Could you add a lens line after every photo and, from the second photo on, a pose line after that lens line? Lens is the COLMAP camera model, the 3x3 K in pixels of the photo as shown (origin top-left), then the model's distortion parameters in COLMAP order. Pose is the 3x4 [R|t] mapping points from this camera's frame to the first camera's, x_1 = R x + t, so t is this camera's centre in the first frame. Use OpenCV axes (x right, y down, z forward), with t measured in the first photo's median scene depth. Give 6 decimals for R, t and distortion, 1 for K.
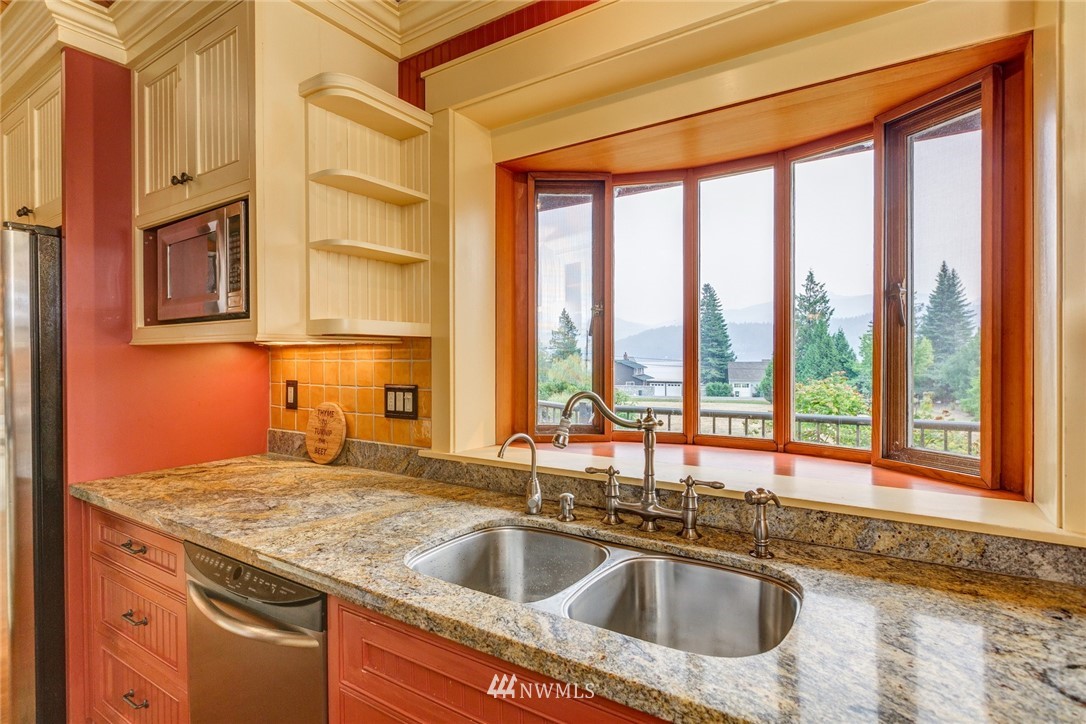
lens RADIAL K [[554.8, 0, 542.8], [0, 554.8, 360.7], [0, 0, 1]] dist [-0.000849, 0.000288]
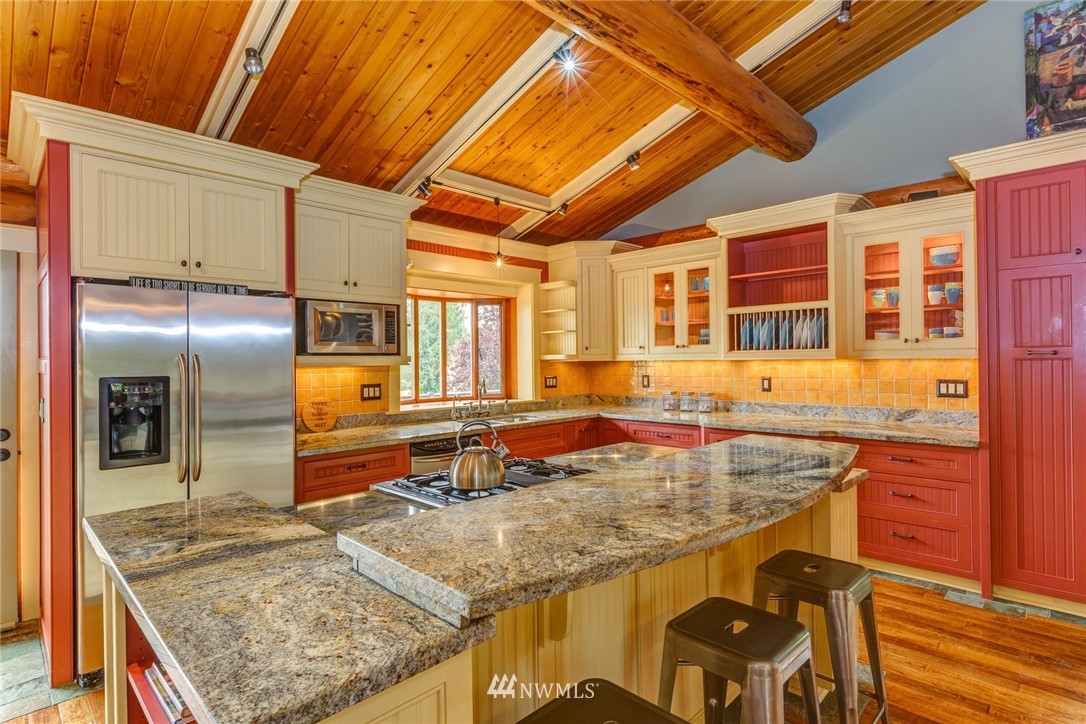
lens RADIAL K [[554.8, 0, 539.5], [0, 554.8, 357.1], [0, 0, 1]] dist [-0.000849, 0.000288]
pose [[0.188630, 0.005537, 0.982033, -2.097504], [0.016299, 0.999829, -0.008768, -0.029848], [-0.981913, 0.017660, 0.188507, -0.037010]]
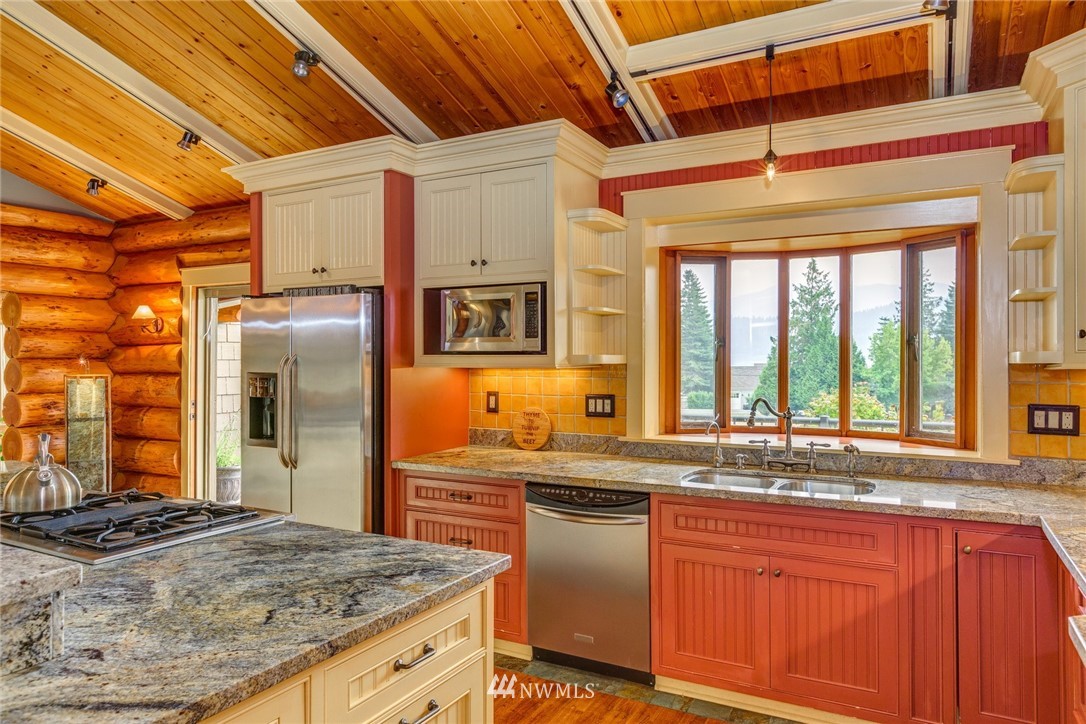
lens RADIAL K [[722.6, 0, 536.1], [0, 722.6, 360.4], [0, 0, 1]] dist [0.005842, -0.000181]
pose [[0.995970, 0.003530, 0.089620, -0.569212], [-0.003195, 0.999987, -0.003879, -0.038894], [-0.089633, 0.003577, 0.995968, -0.883024]]
